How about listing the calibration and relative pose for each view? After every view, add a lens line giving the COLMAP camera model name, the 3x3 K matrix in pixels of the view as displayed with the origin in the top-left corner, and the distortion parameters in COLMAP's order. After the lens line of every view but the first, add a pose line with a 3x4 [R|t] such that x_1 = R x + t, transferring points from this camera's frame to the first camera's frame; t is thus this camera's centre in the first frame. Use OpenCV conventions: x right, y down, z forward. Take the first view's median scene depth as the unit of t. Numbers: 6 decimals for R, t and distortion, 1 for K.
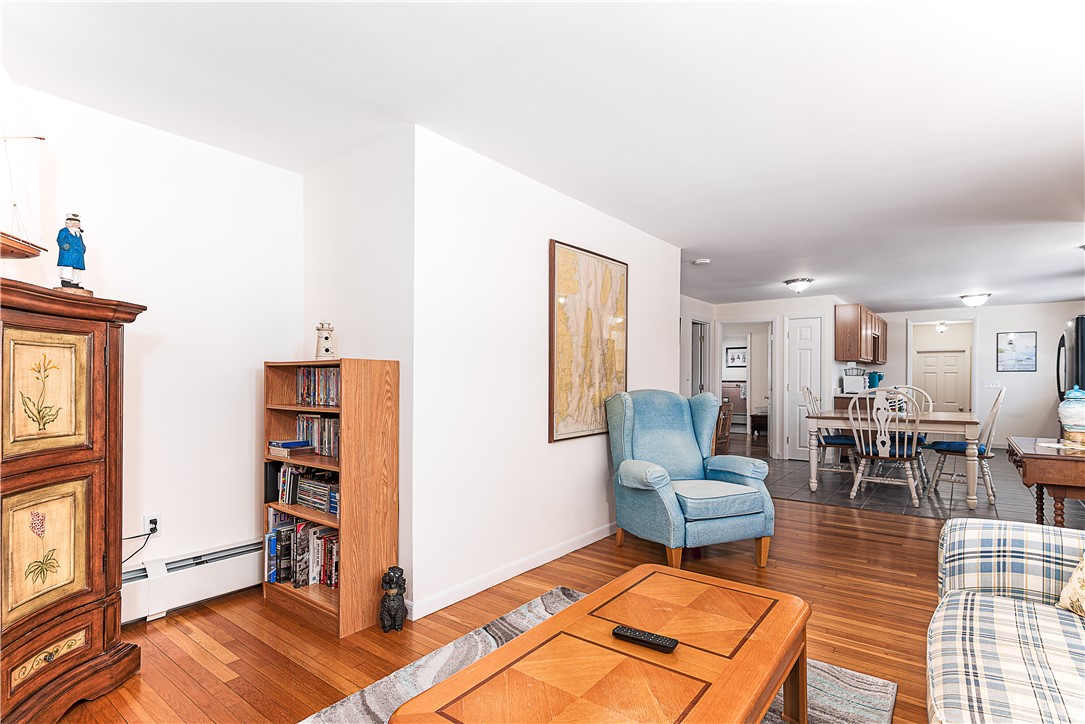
lens RADIAL K [[532.1, 0, 547.6], [0, 532.1, 380.6], [0, 0, 1]] dist [0.004141, -0.000180]
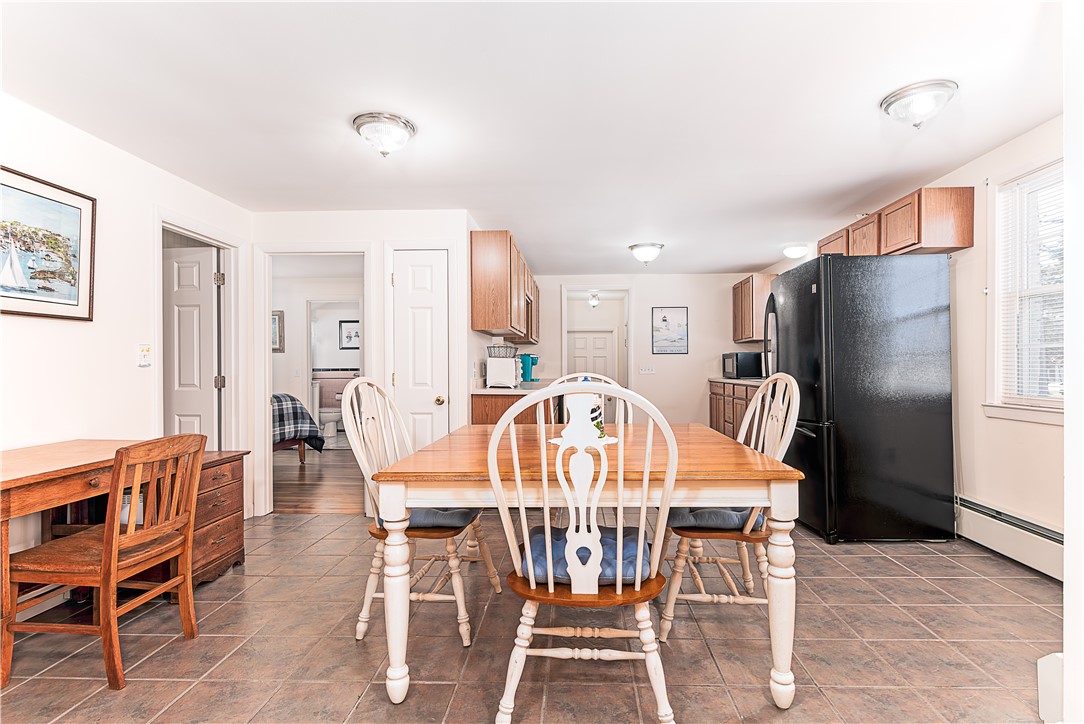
lens RADIAL K [[531.6, 0, 545.5], [0, 531.6, 364.8], [0, 0, 1]] dist [0.004141, -0.000180]
pose [[0.822224, -0.004495, 0.569147, 0.287041], [0.009653, 0.999935, -0.006048, 0.003297], [-0.569083, 0.010467, 0.822214, 0.500721]]
